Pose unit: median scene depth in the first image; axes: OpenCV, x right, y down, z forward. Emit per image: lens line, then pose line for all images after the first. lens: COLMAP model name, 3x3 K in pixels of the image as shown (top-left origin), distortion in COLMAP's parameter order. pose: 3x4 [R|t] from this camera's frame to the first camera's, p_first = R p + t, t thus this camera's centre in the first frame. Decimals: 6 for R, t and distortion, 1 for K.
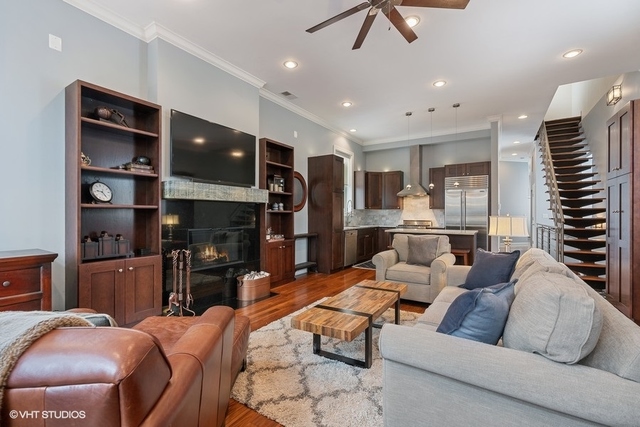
lens RADIAL K [[288.5, 0, 315.2], [0, 288.5, 218.0], [0, 0, 1]] dist [0.018147, 0.000208]
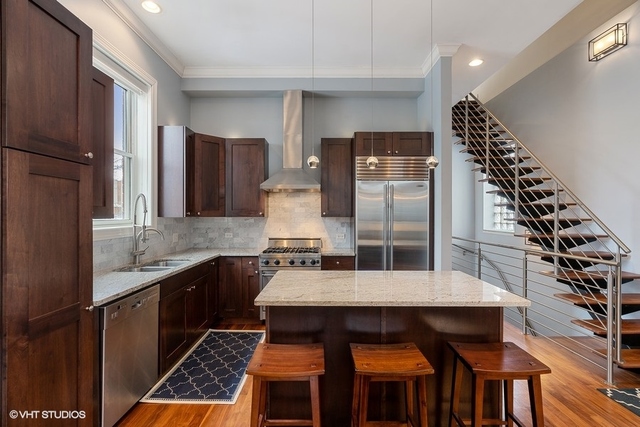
lens RADIAL K [[313.7, 0, 321.0], [0, 313.7, 213.3], [0, 0, 1]] dist [-0.010396, 0.000425]
pose [[0.847353, 0.003926, 0.531016, 0.094916], [0.002762, 0.999927, -0.011801, -0.029903], [-0.531023, 0.011467, 0.847280, 0.500895]]
